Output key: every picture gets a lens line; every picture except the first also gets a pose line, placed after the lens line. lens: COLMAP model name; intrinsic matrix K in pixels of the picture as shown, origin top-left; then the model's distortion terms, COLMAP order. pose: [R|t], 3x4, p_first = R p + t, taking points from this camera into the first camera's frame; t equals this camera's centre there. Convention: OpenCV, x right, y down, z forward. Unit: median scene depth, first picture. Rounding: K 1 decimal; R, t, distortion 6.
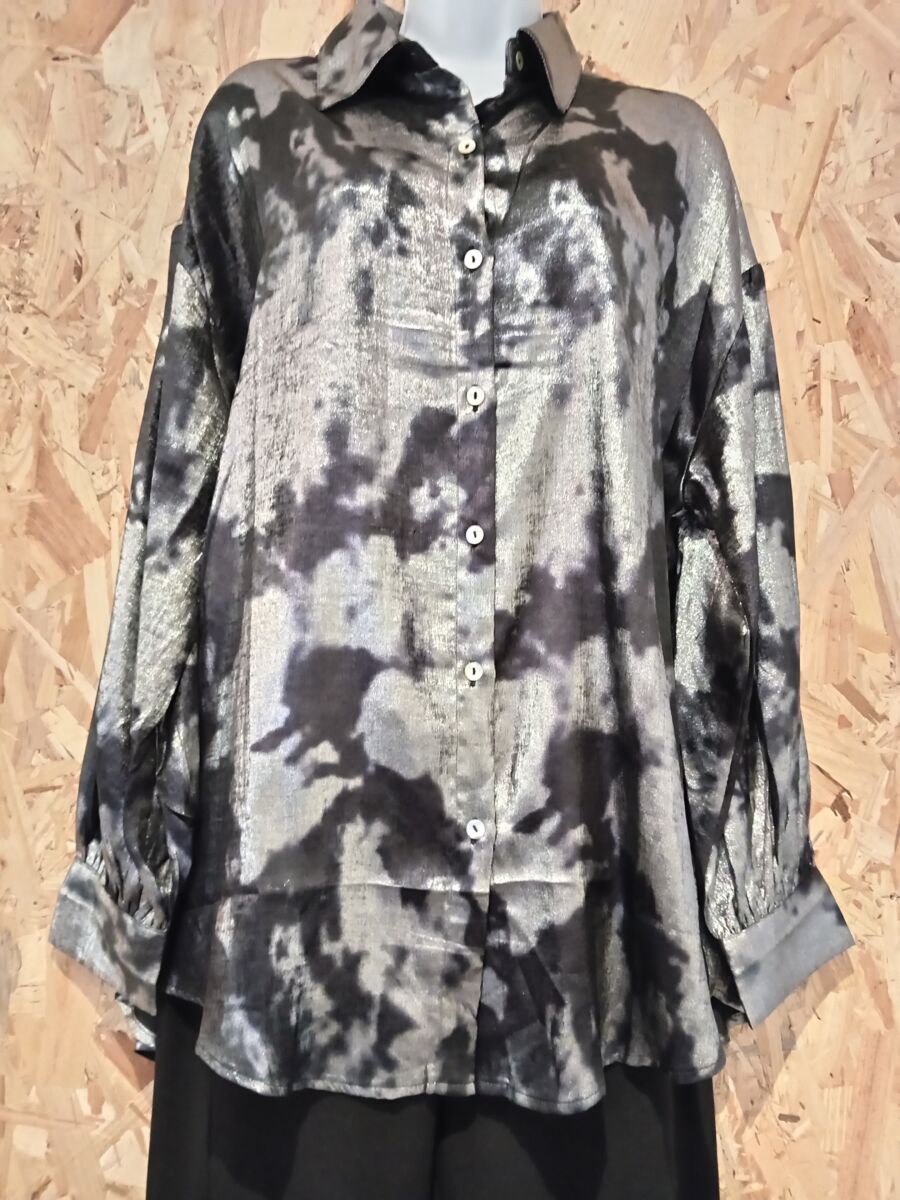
lens RADIAL K [[934.4, 0, 450.0], [0, 934.4, 600.0], [0, 0, 1]] dist [-0.027716, 0.000178]
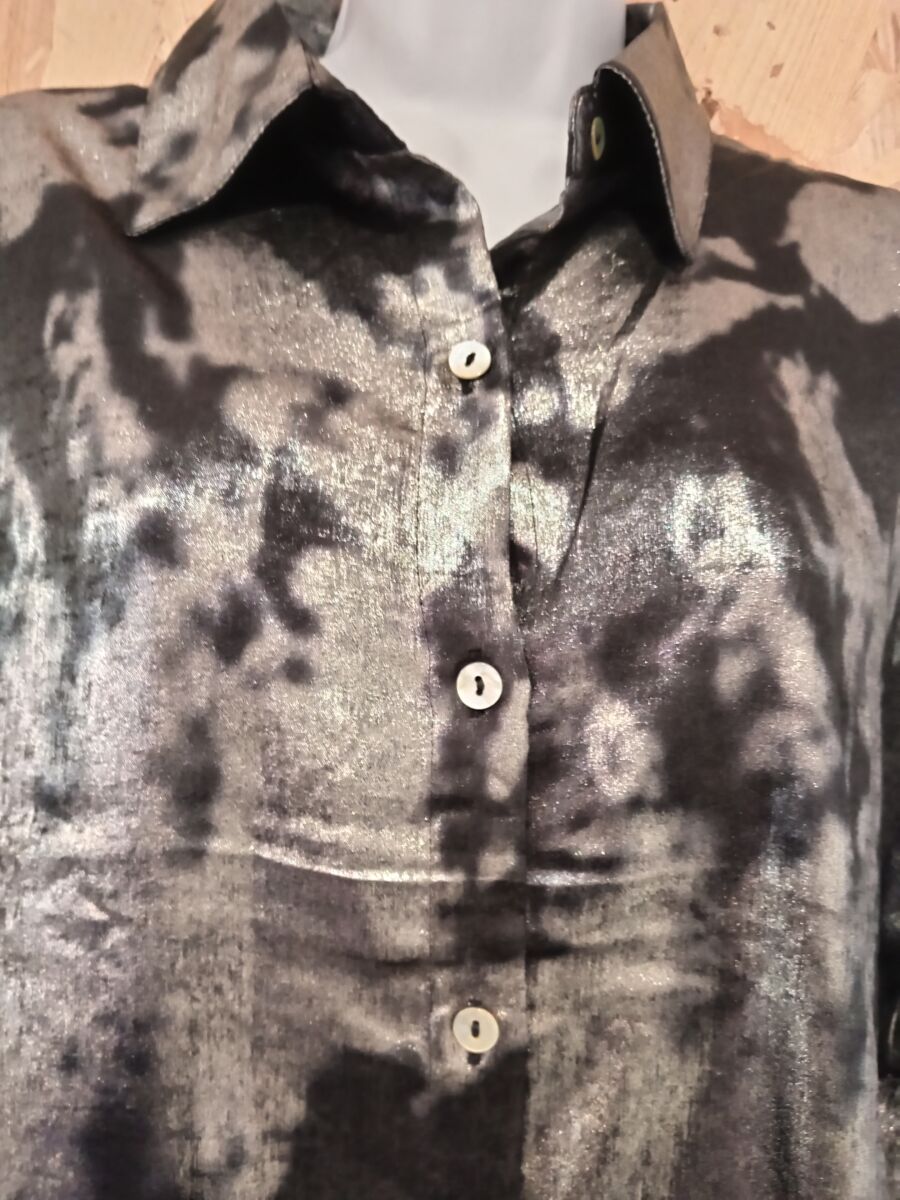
lens RADIAL K [[934.4, 0, 450.0], [0, 934.4, 600.0], [0, 0, 1]] dist [-0.027716, 0.000178]
pose [[0.999357, 0.024625, 0.026044, 0.001410], [-0.026152, 0.997855, 0.060018, -0.424301], [-0.024510, -0.060661, 0.997857, 0.605917]]
